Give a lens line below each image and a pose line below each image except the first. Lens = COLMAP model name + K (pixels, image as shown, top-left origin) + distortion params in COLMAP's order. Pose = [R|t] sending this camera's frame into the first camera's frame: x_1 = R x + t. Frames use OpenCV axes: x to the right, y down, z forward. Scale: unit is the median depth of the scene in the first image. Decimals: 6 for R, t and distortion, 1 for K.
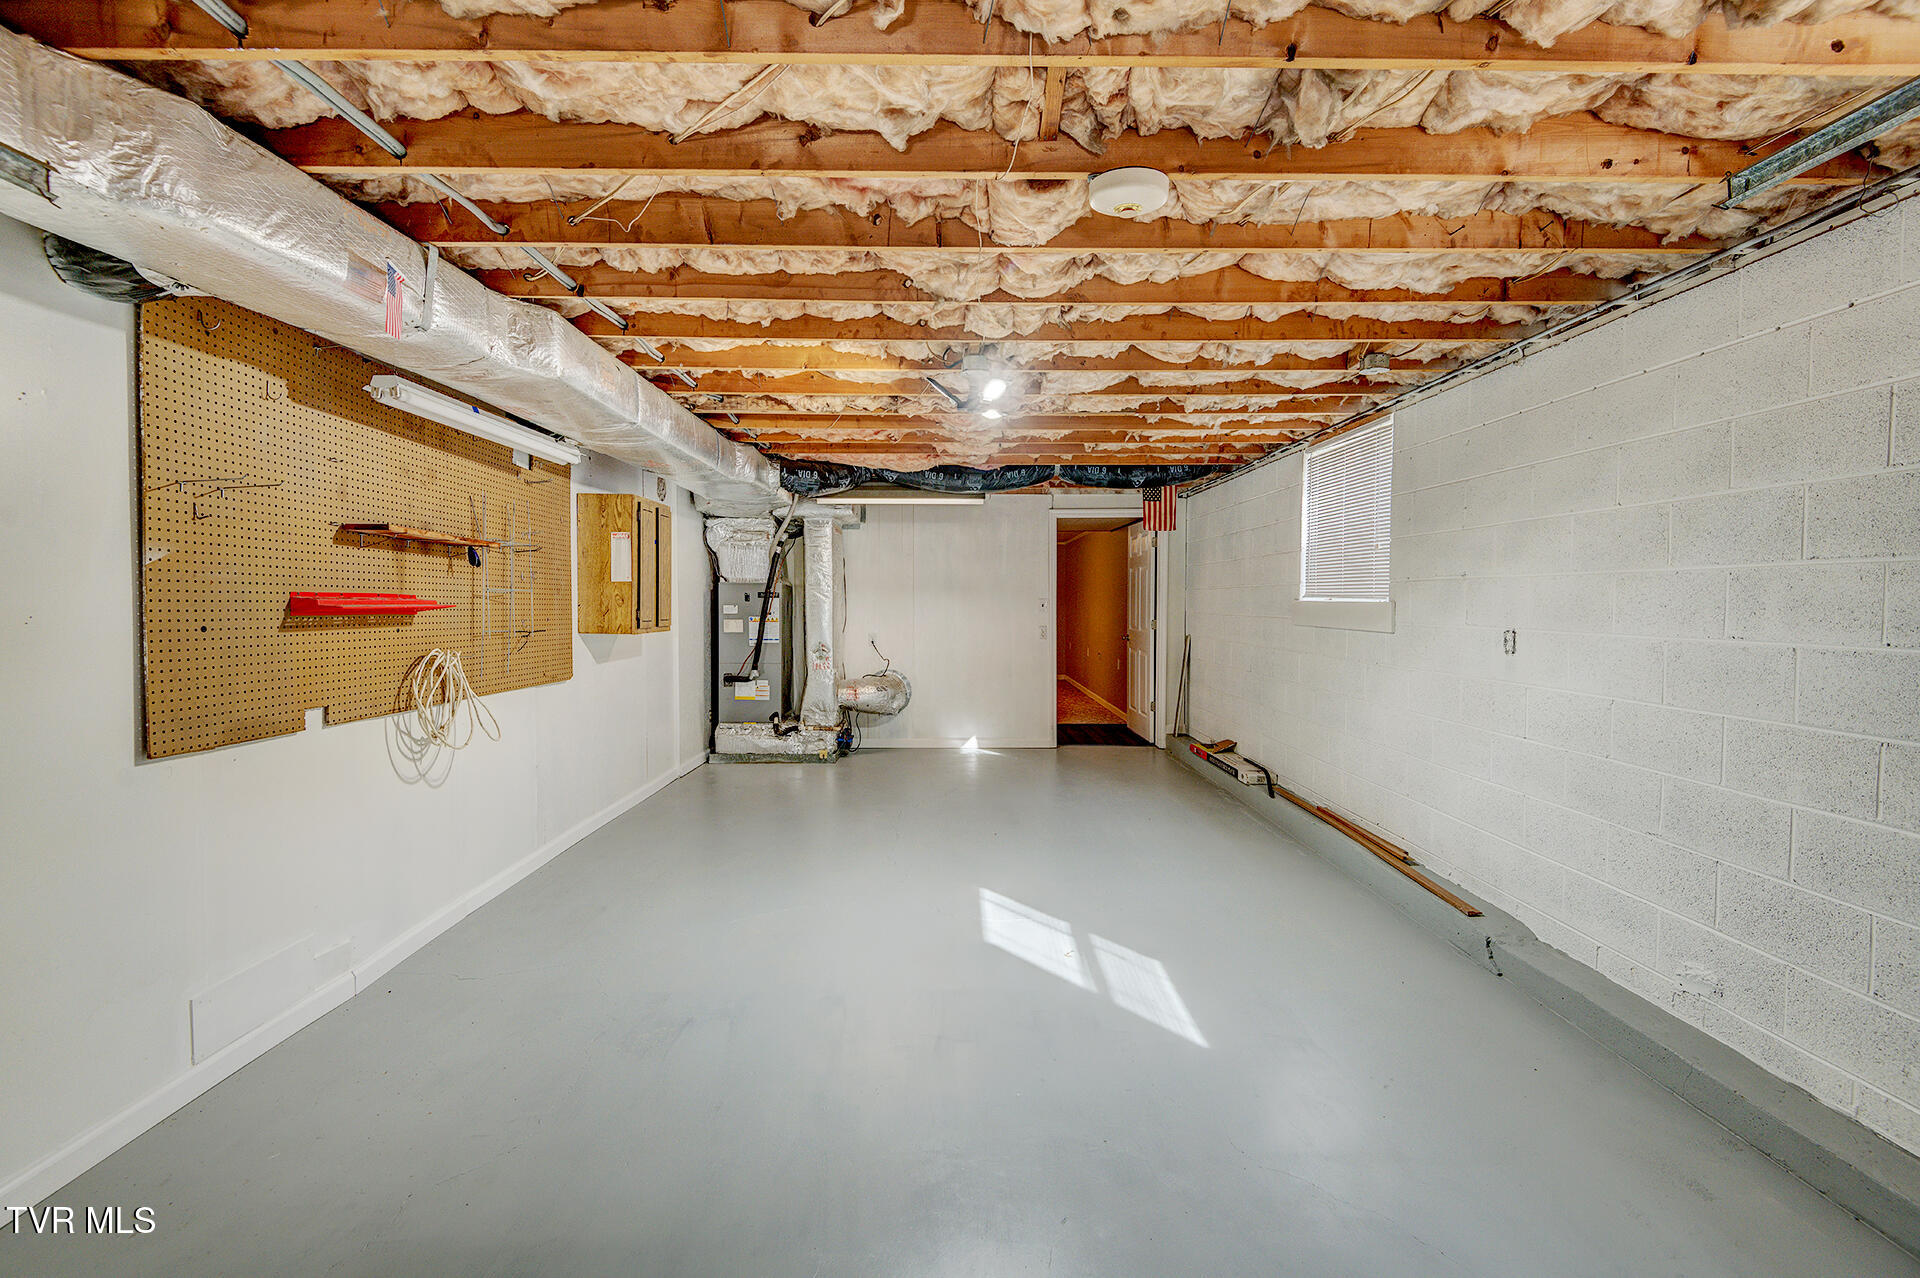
lens RADIAL K [[875.7, 0, 961.5], [0, 875.7, 639.2], [0, 0, 1]] dist [-0.011331, 0.000671]
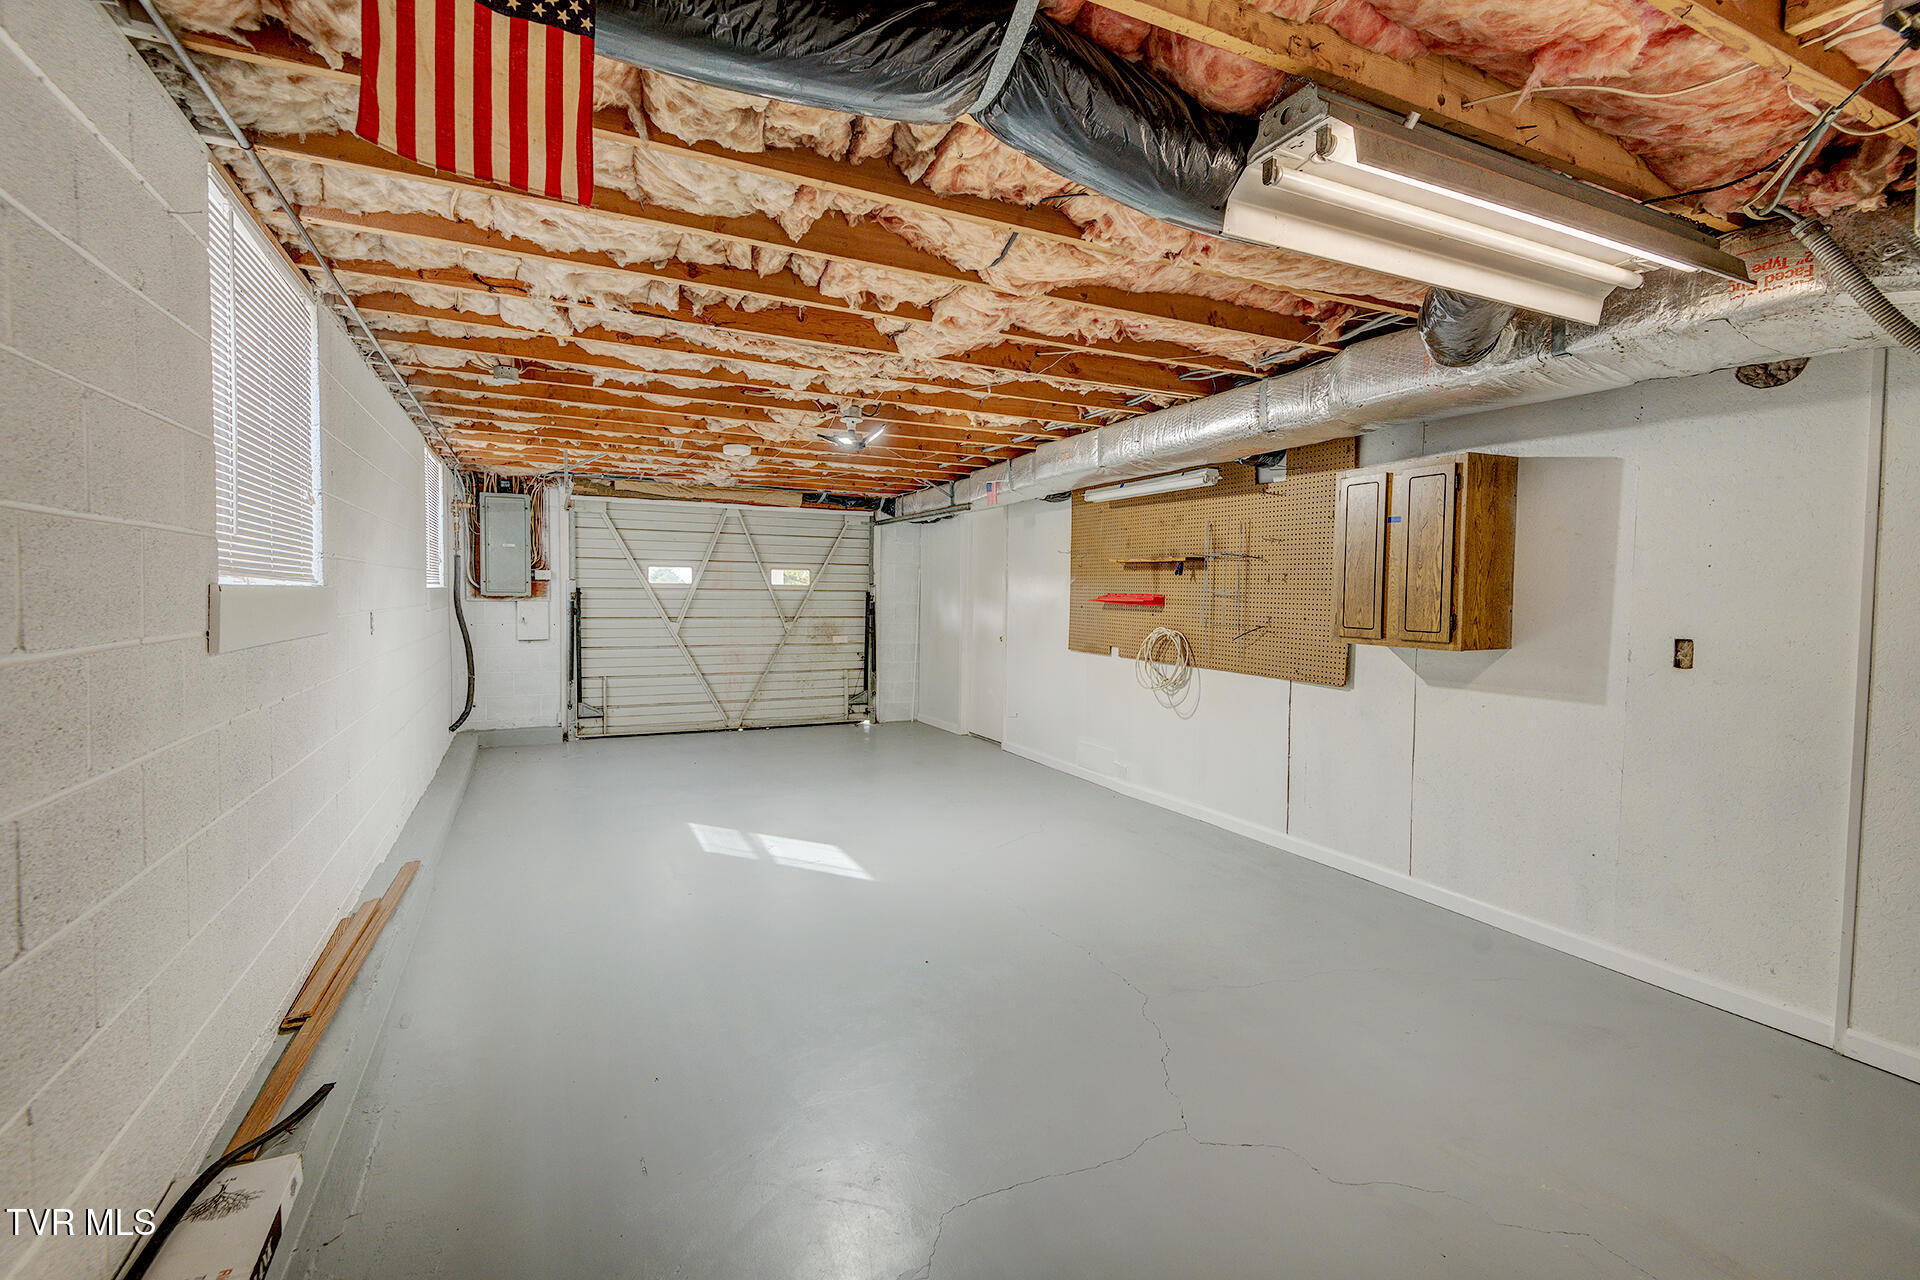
lens RADIAL K [[875.7, 0, 969.1], [0, 875.7, 627.7], [0, 0, 1]] dist [-0.011331, 0.000671]
pose [[-0.911923, 0.007334, -0.410295, 0.408550], [-0.027203, 0.996561, 0.078275, -0.109509], [0.409458, 0.082542, -0.908587, 2.390286]]
